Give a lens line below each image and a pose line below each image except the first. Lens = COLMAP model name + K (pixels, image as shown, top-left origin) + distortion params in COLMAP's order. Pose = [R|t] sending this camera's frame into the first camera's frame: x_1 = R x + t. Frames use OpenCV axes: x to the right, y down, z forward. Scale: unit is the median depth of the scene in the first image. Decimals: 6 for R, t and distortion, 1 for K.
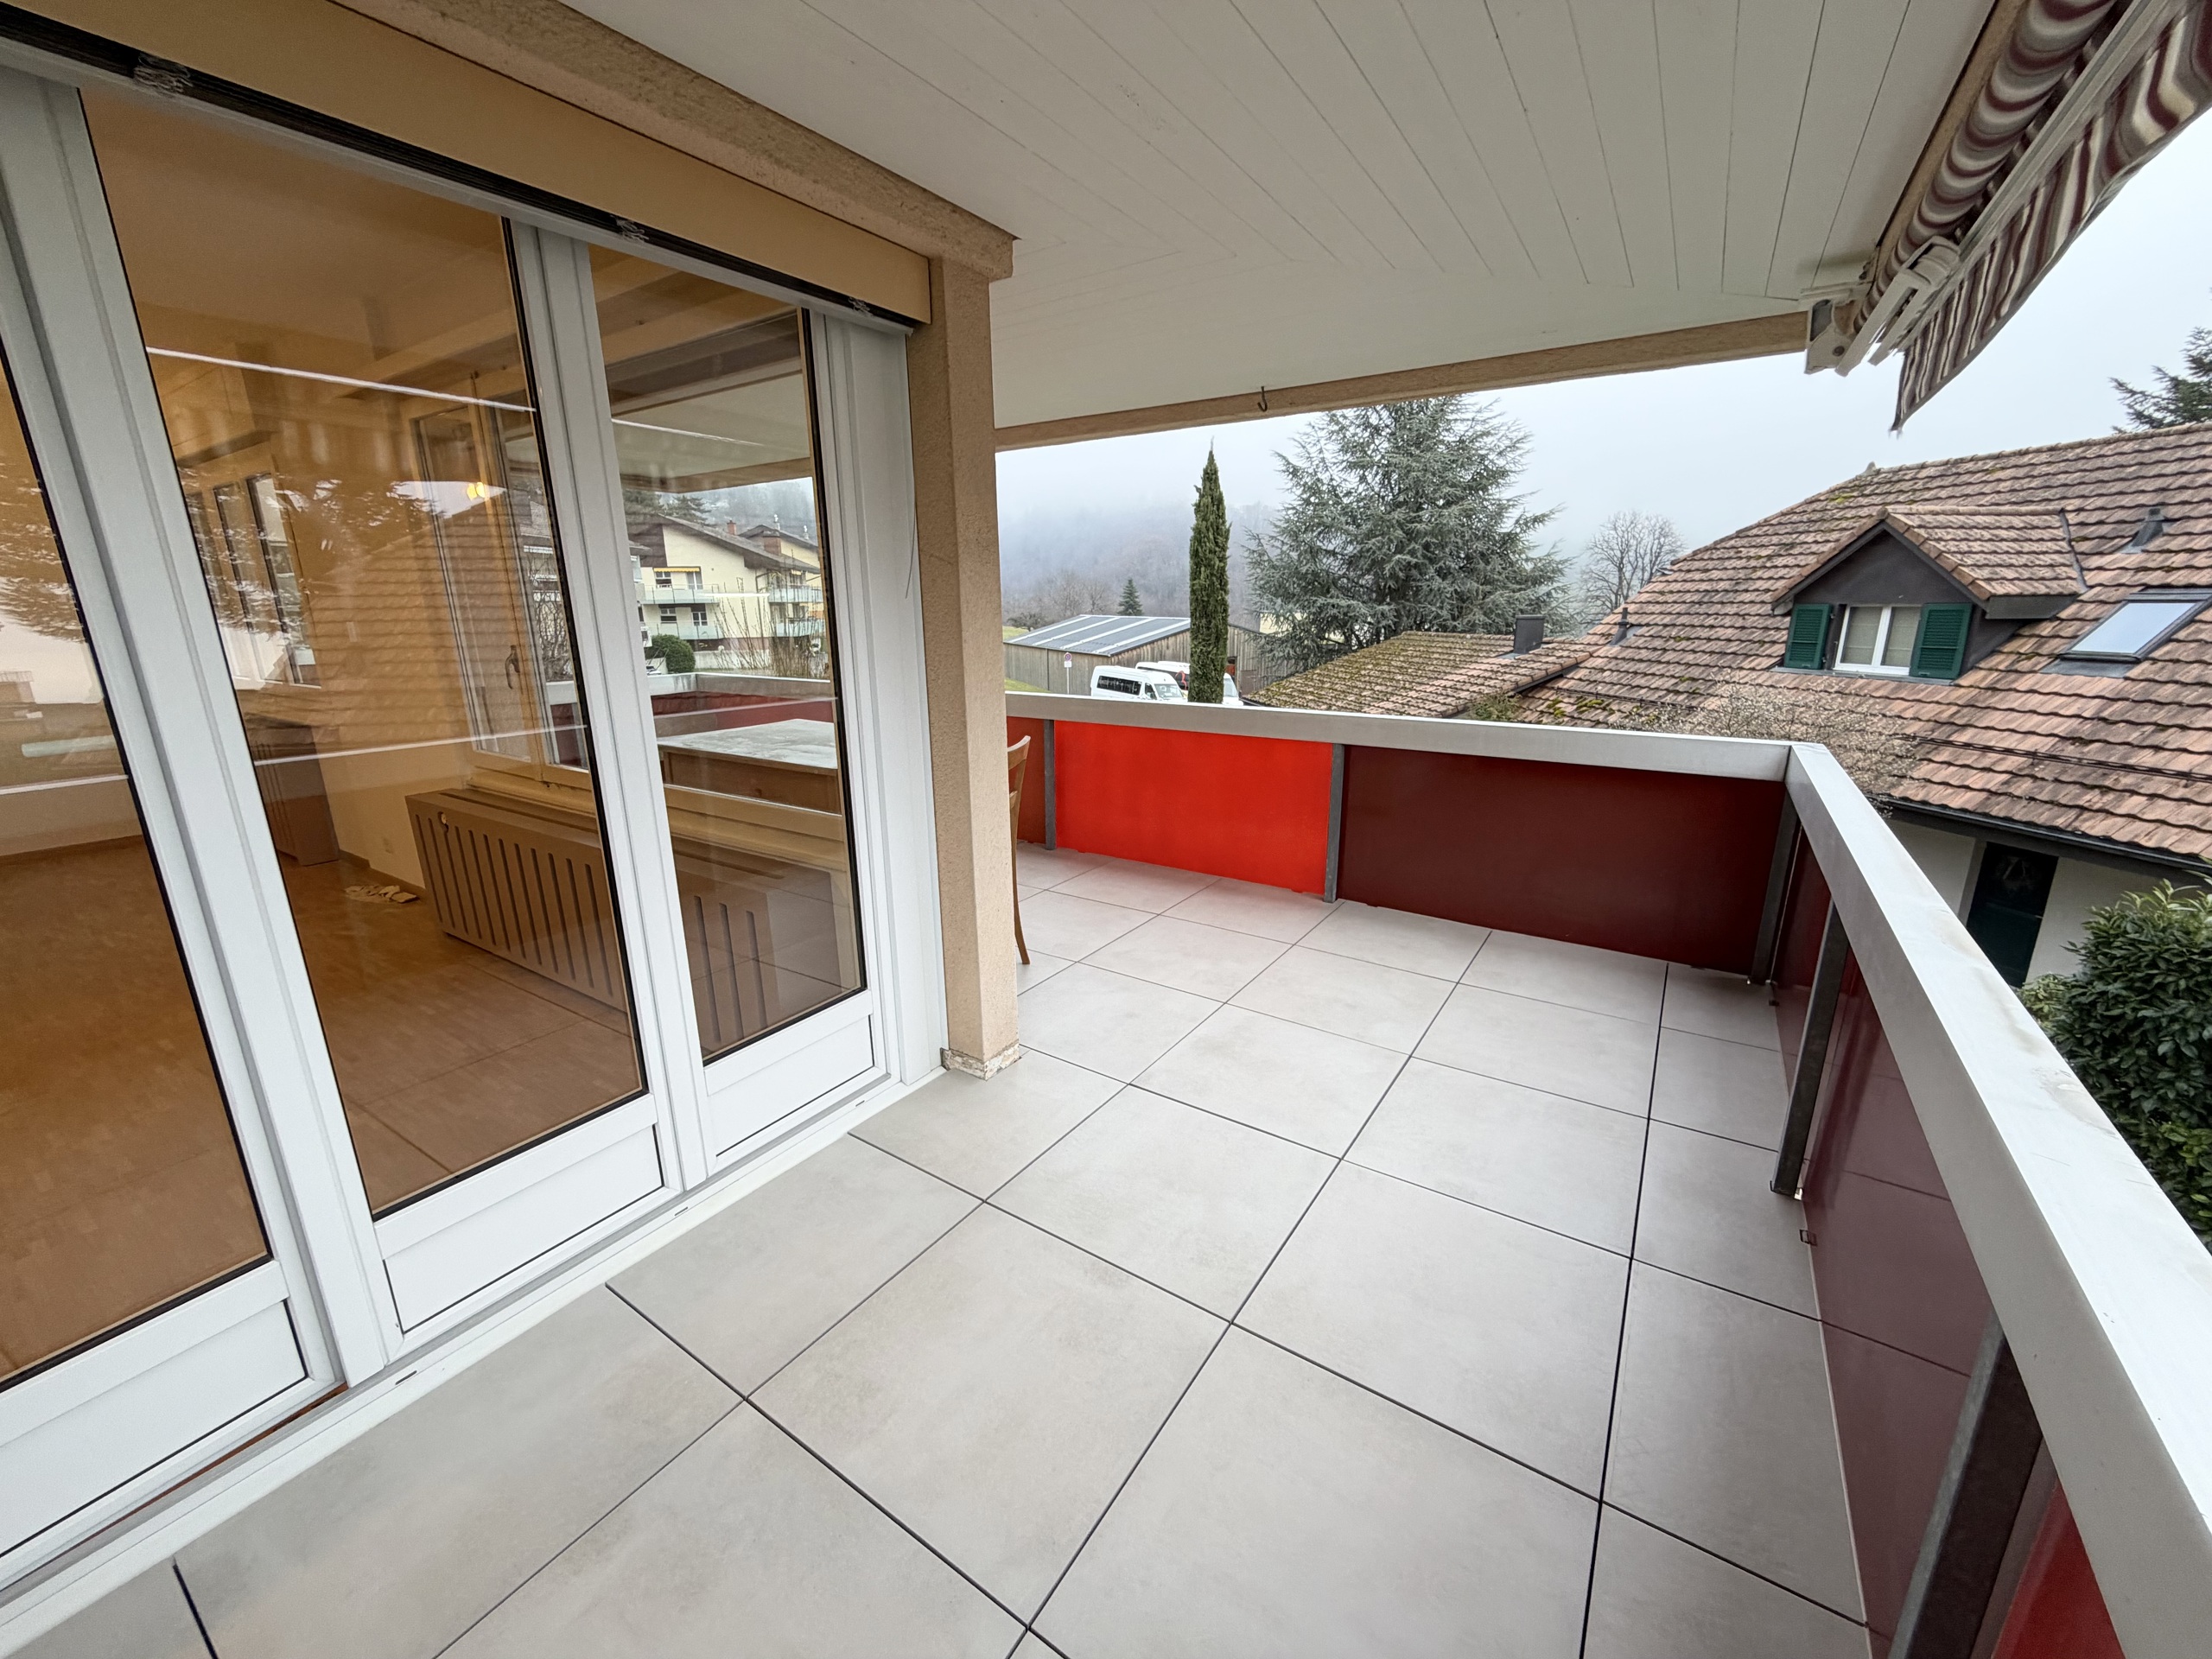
lens RADIAL K [[881.6, 0, 1097.6], [0, 881.6, 832.3], [0, 0, 1]] dist [-0.002276, -0.000274]
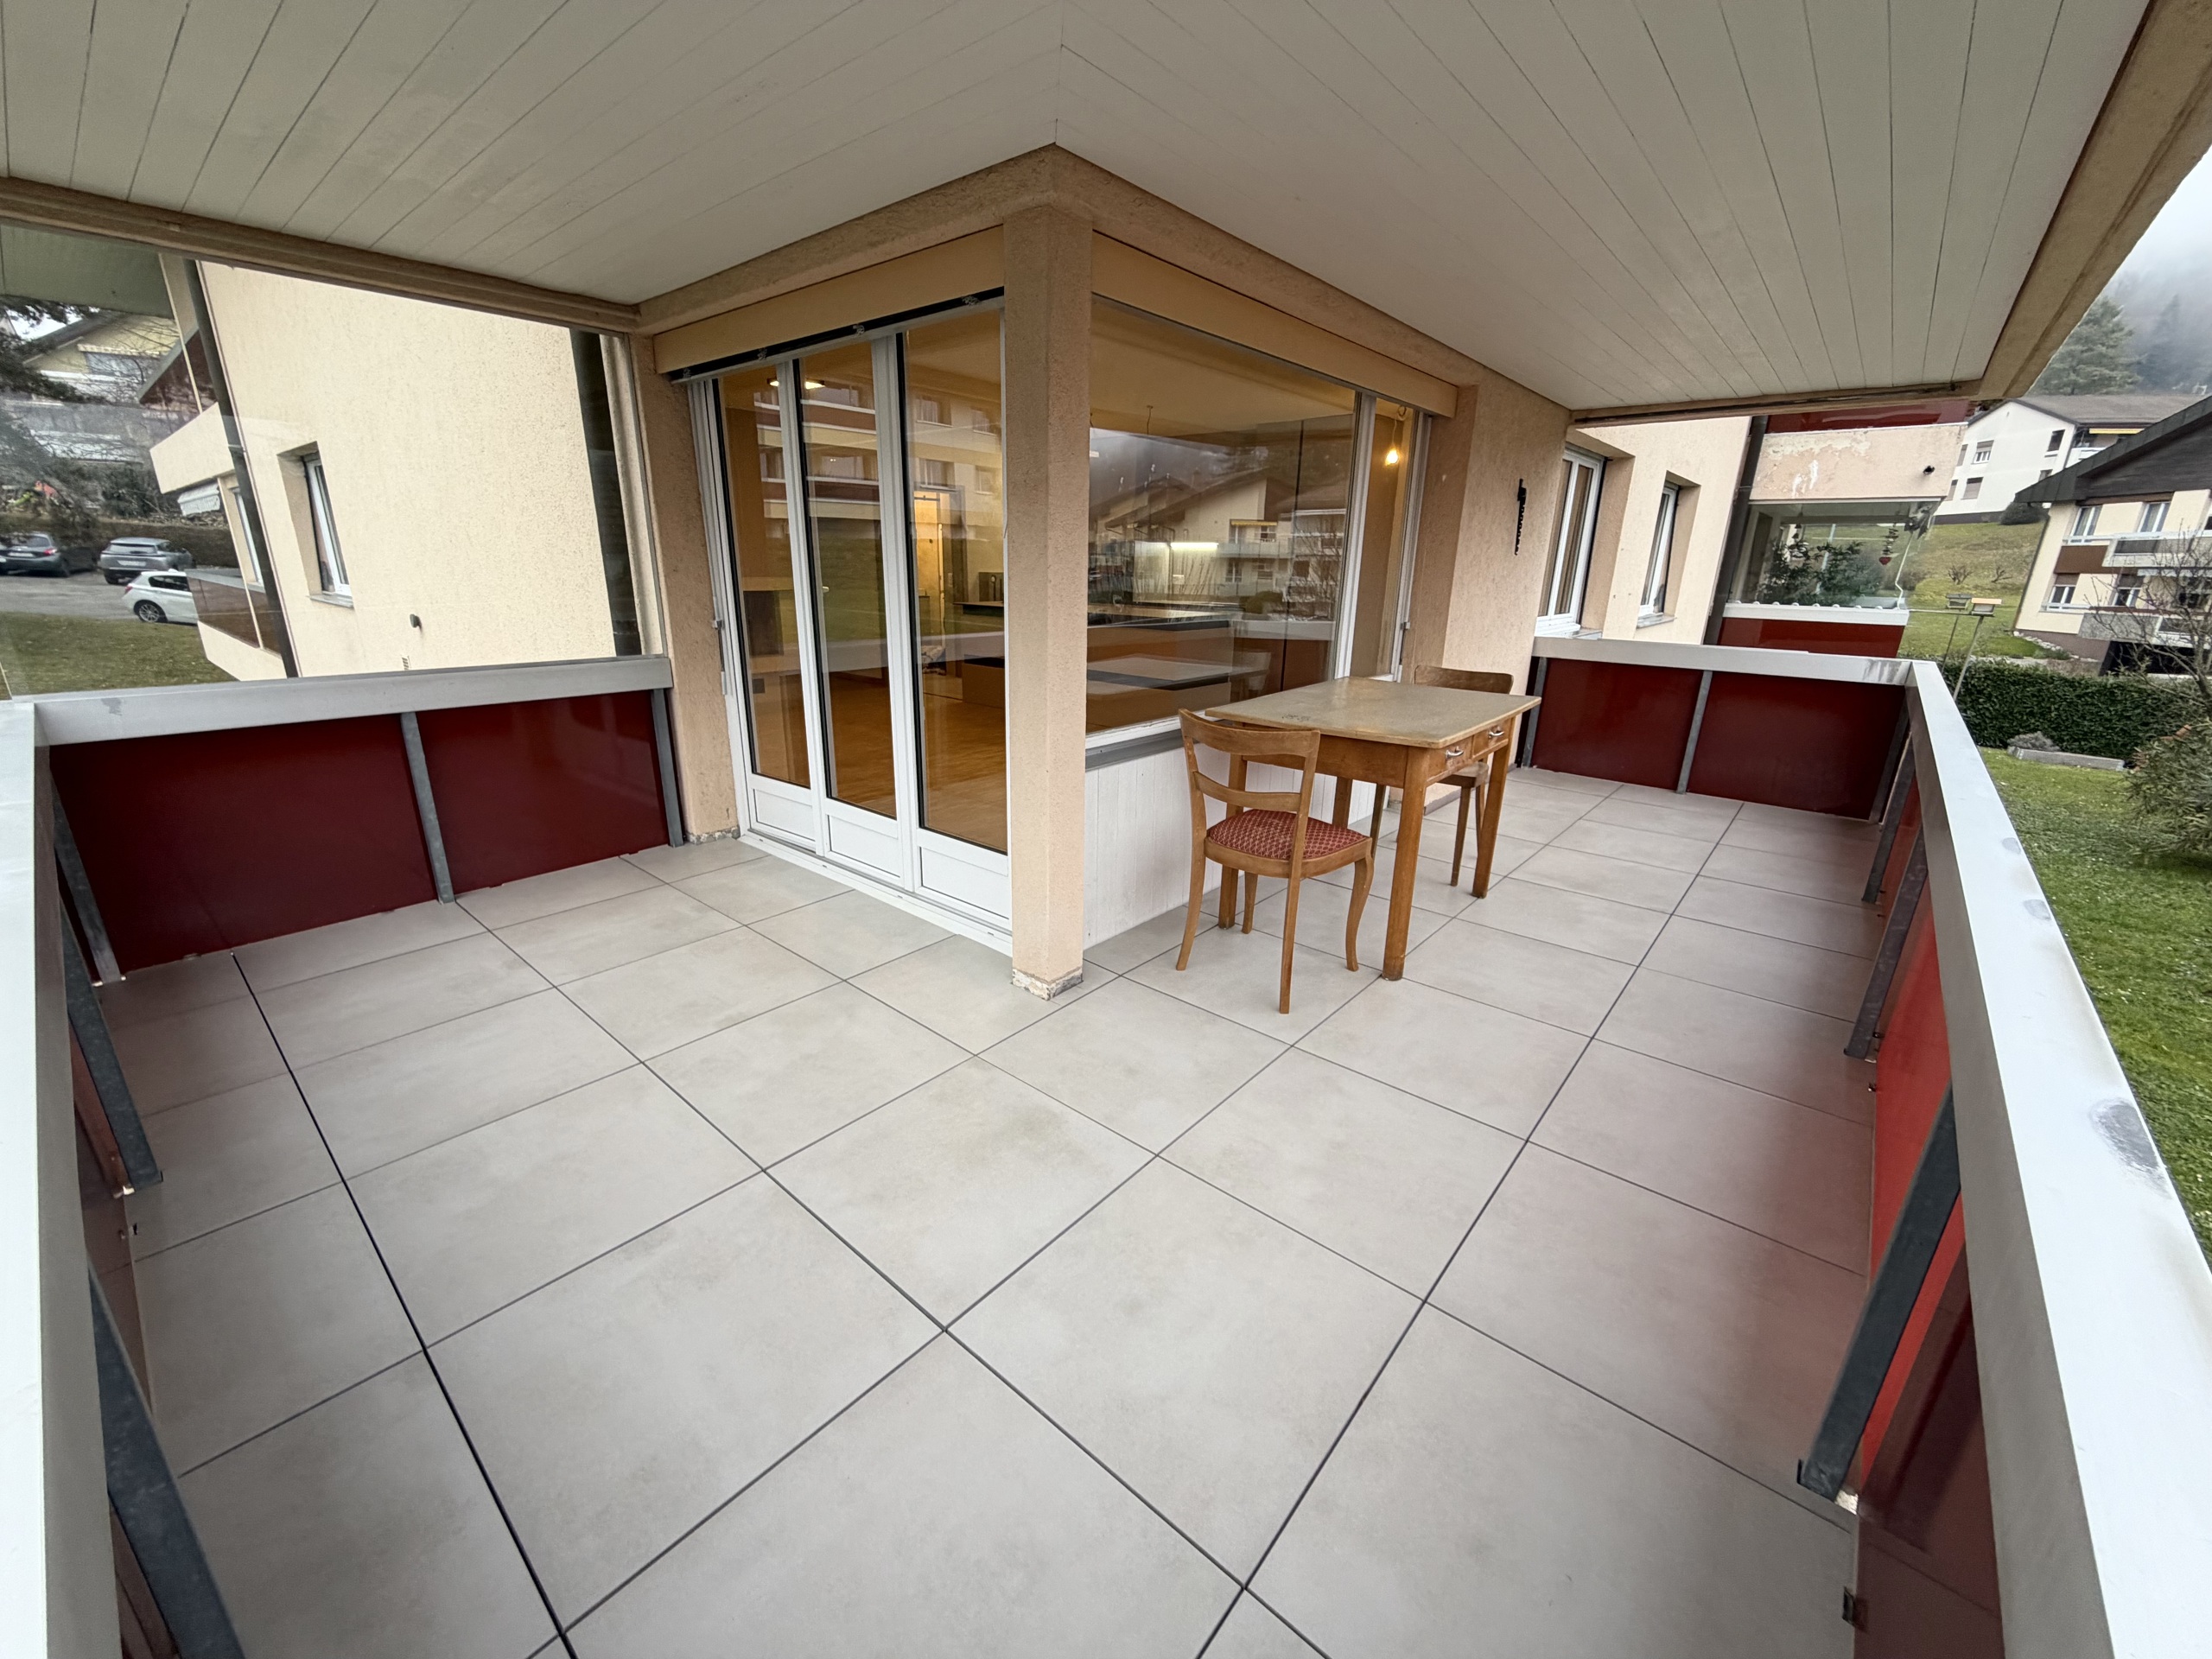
lens RADIAL K [[881.6, 0, 1097.6], [0, 881.6, 832.3], [0, 0, 1]] dist [-0.002276, -0.000274]
pose [[-0.121437, 0.306727, -0.944019, 0.468817], [-0.271102, 0.904648, 0.328809, -0.156331], [0.954860, 0.295855, -0.026704, 0.599417]]
